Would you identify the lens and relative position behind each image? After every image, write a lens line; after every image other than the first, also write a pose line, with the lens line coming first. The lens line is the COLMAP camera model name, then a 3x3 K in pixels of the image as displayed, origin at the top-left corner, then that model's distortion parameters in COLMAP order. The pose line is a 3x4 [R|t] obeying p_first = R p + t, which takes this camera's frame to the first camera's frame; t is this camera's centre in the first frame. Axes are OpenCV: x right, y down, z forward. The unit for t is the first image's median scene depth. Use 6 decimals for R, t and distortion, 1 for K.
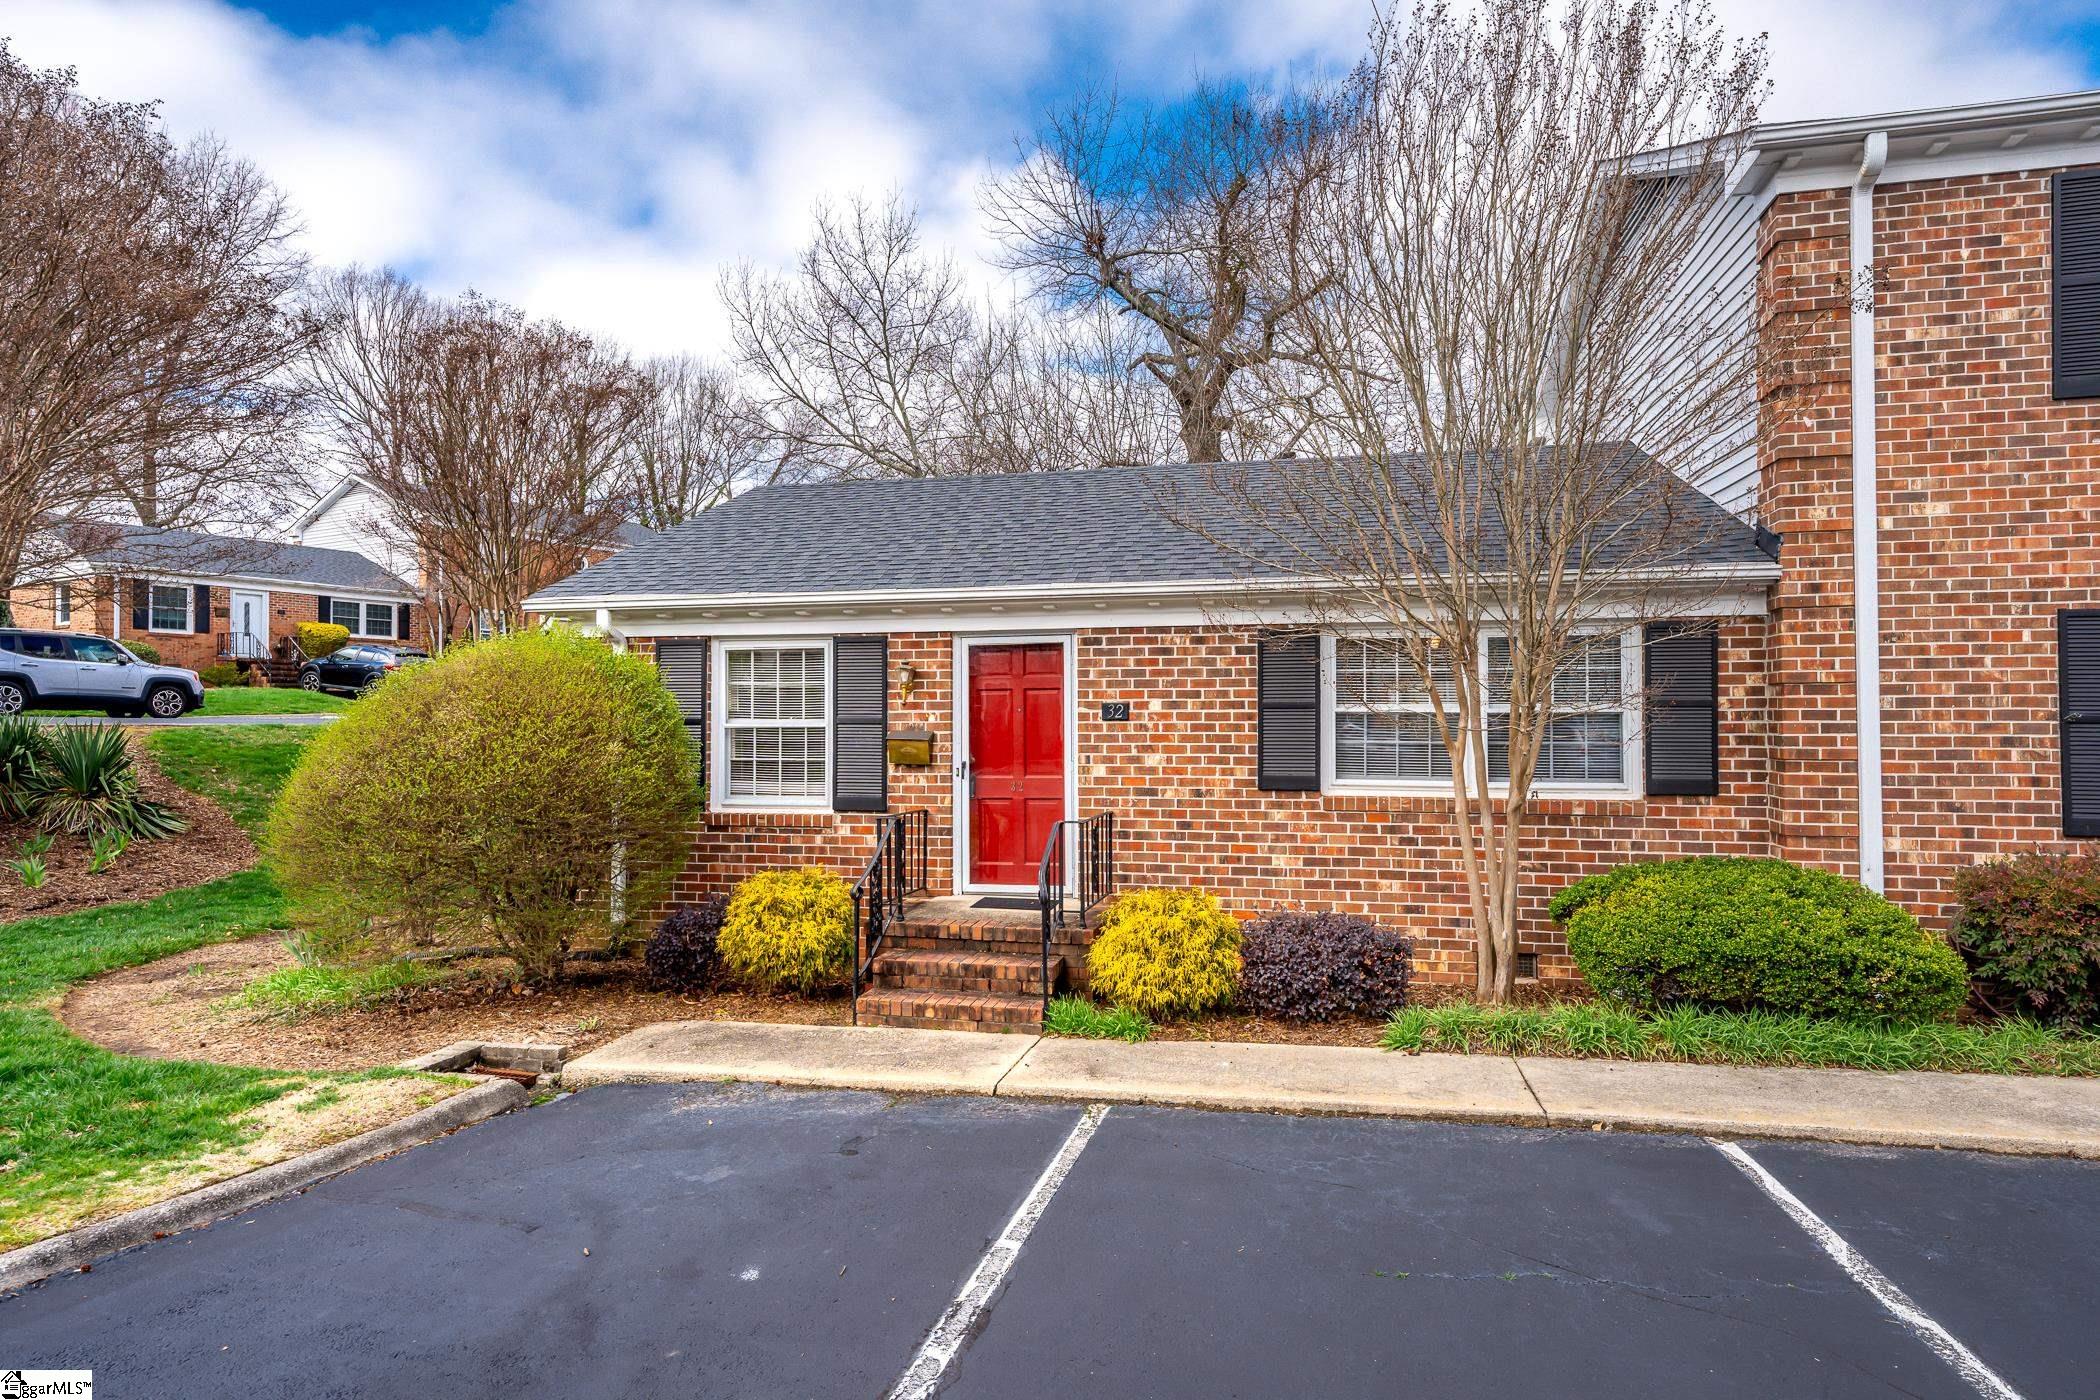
lens RADIAL K [[1165.5, 0, 1049.0], [0, 1165.5, 696.7], [0, 0, 1]] dist [0.024517, -0.001176]
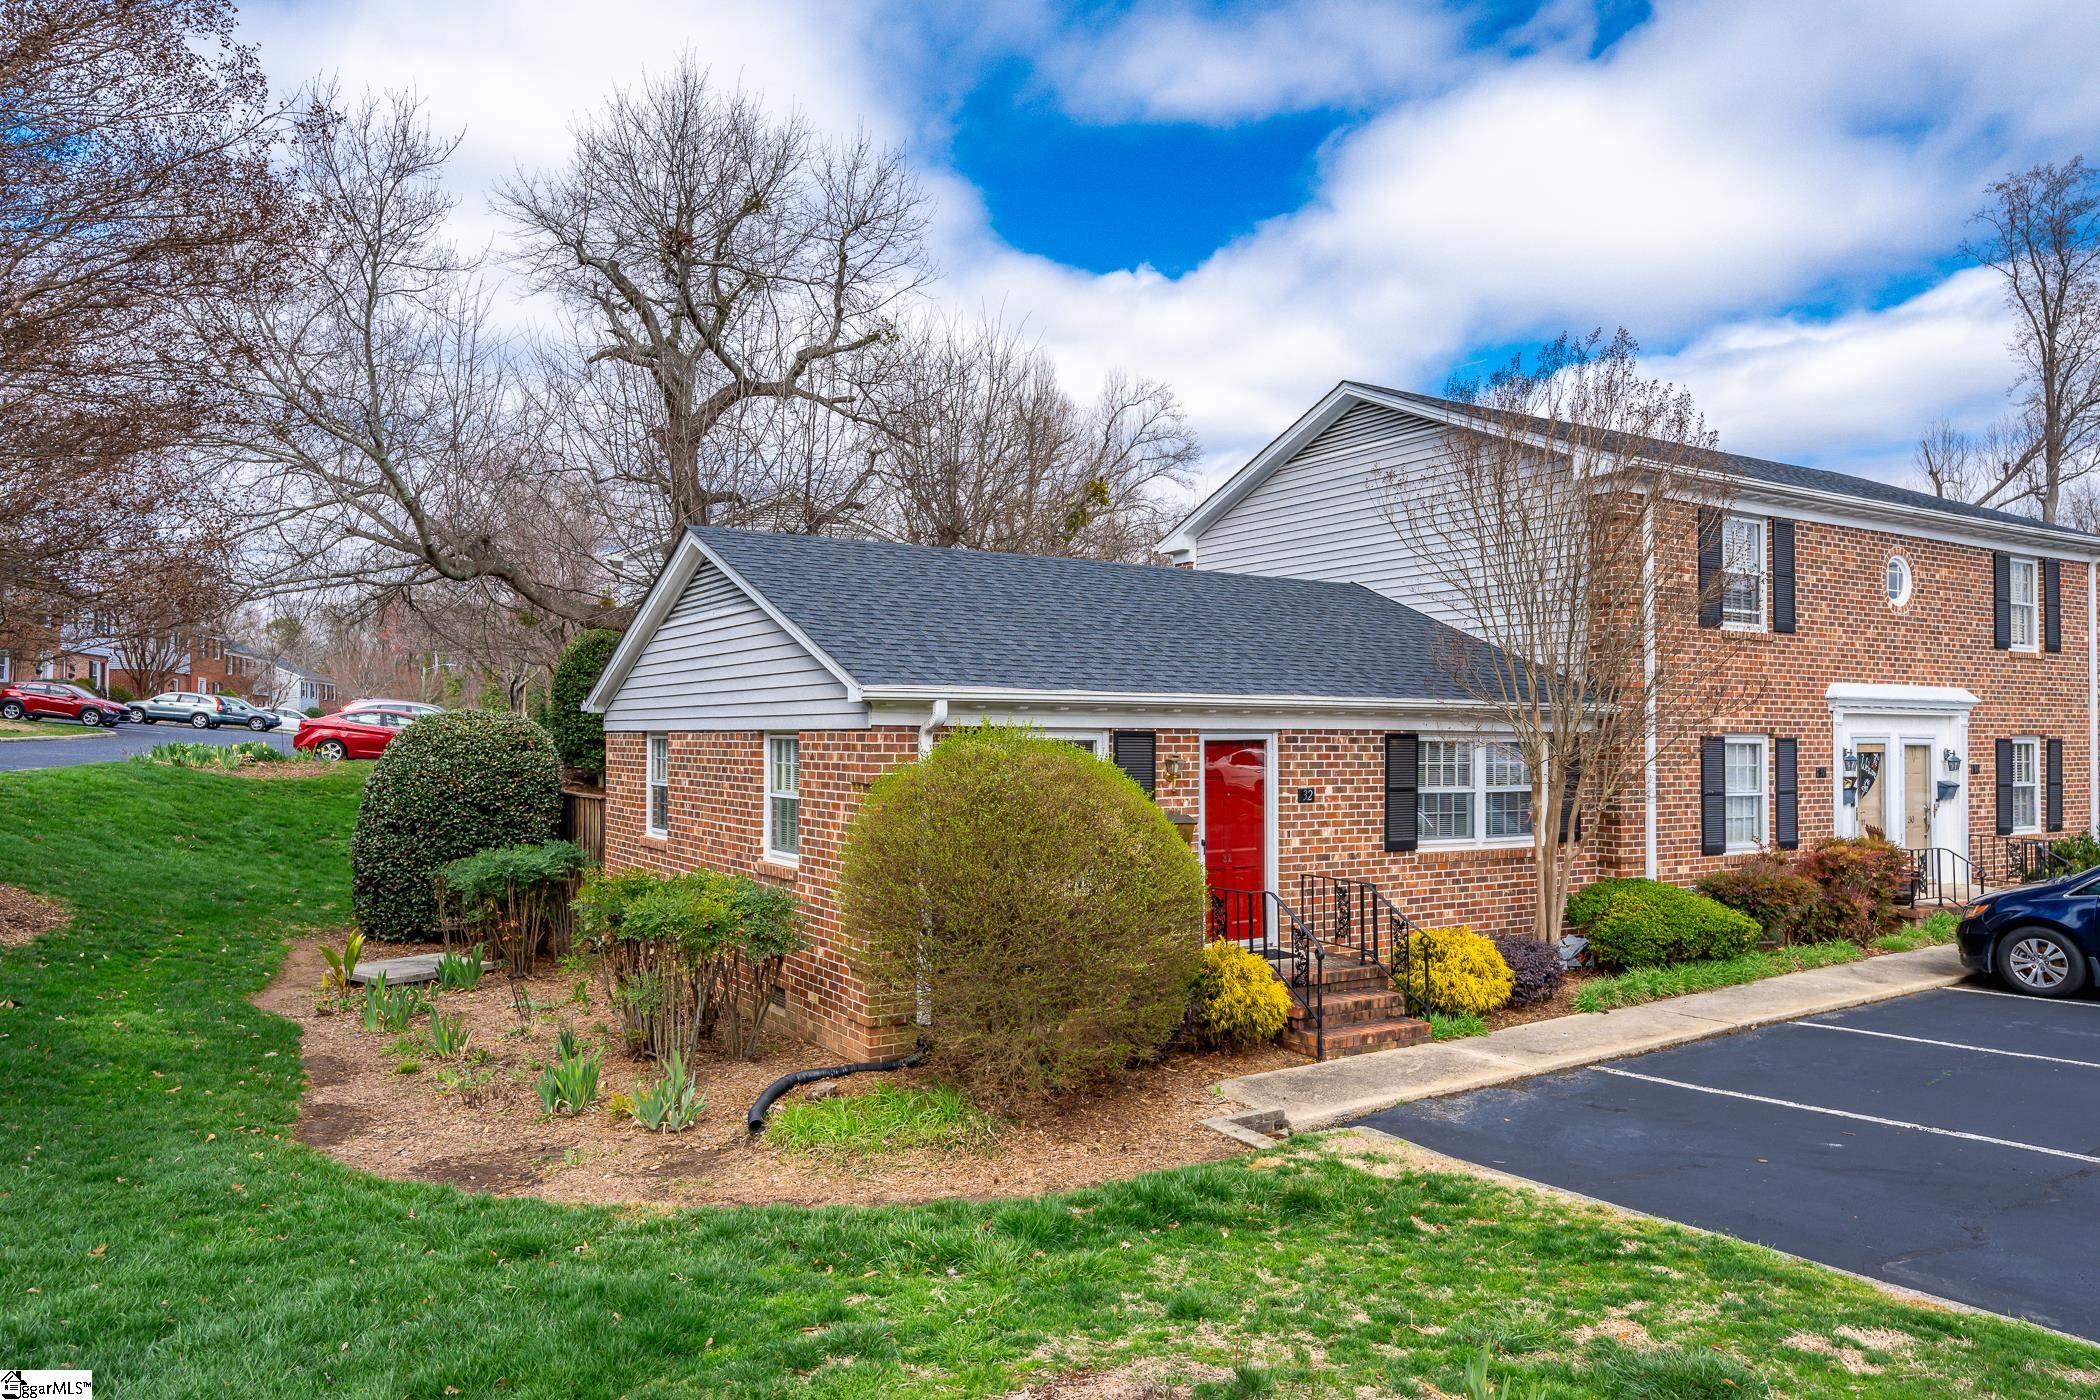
lens RADIAL K [[1355.7, 0, 979.6], [0, 1355.7, 699.3], [0, 0, 1]] dist [0.004240, 0.000803]
pose [[0.726391, 0.022832, 0.686902, -1.270132], [-0.022181, 0.999706, -0.009774, -0.072531], [-0.686923, -0.008137, 0.726684, 0.179006]]
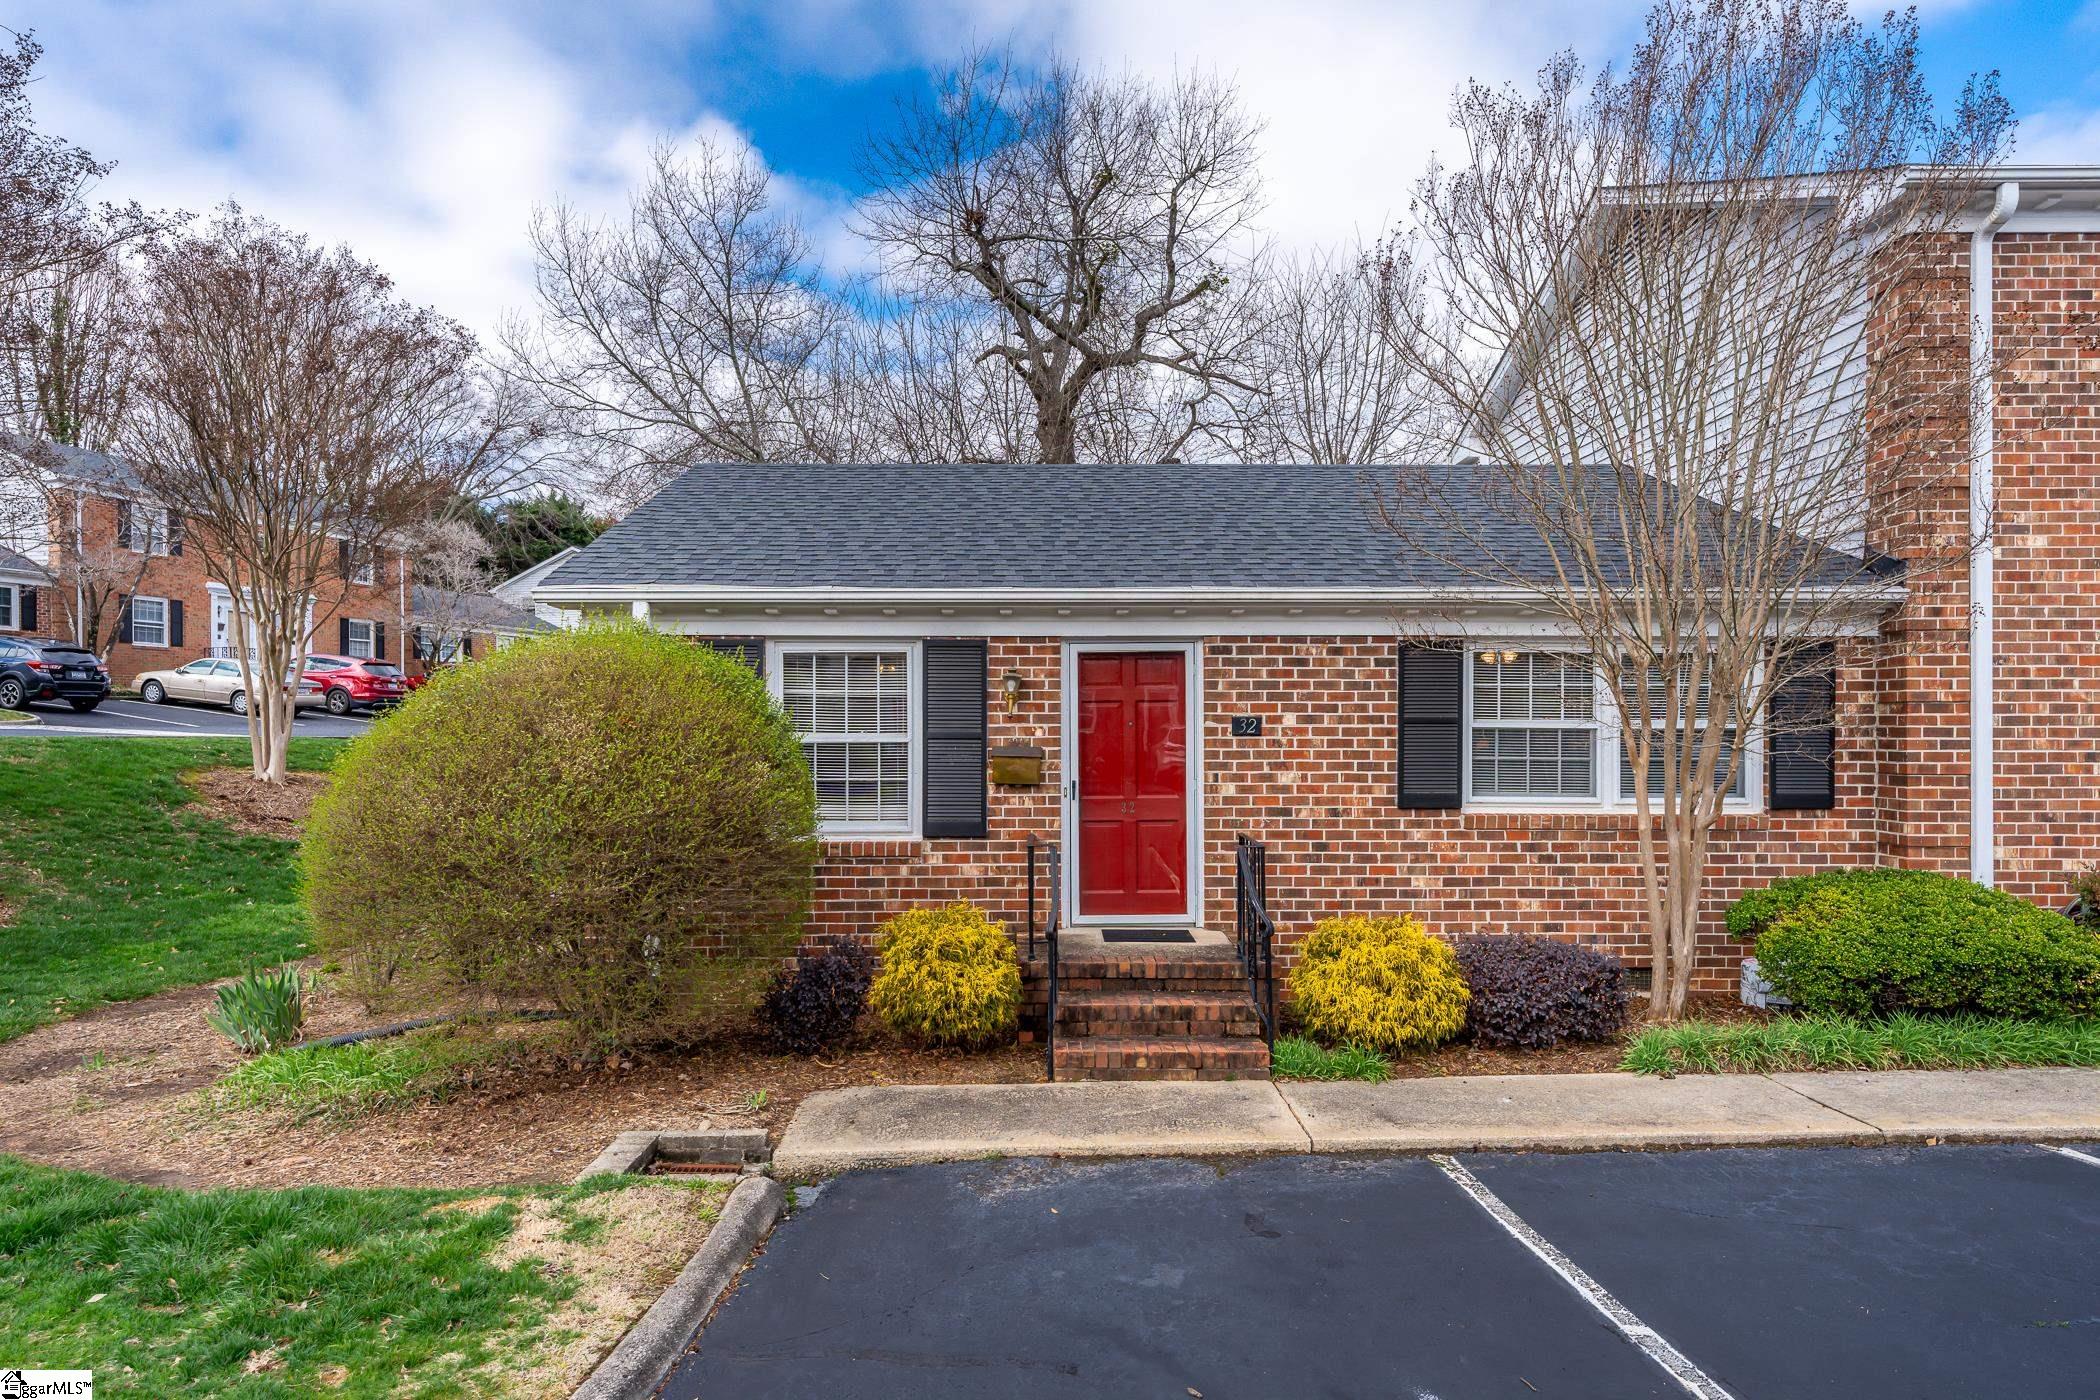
lens RADIAL K [[1202.8, 0, 1032.3], [0, 1202.8, 729.8], [0, 0, 1]] dist [0.023046, -0.000685]
pose [[0.972864, 0.002813, 0.231361, -0.346033], [-0.007143, 0.999815, 0.017880, -0.000325], [-0.231268, -0.019048, 0.972704, 0.109231]]
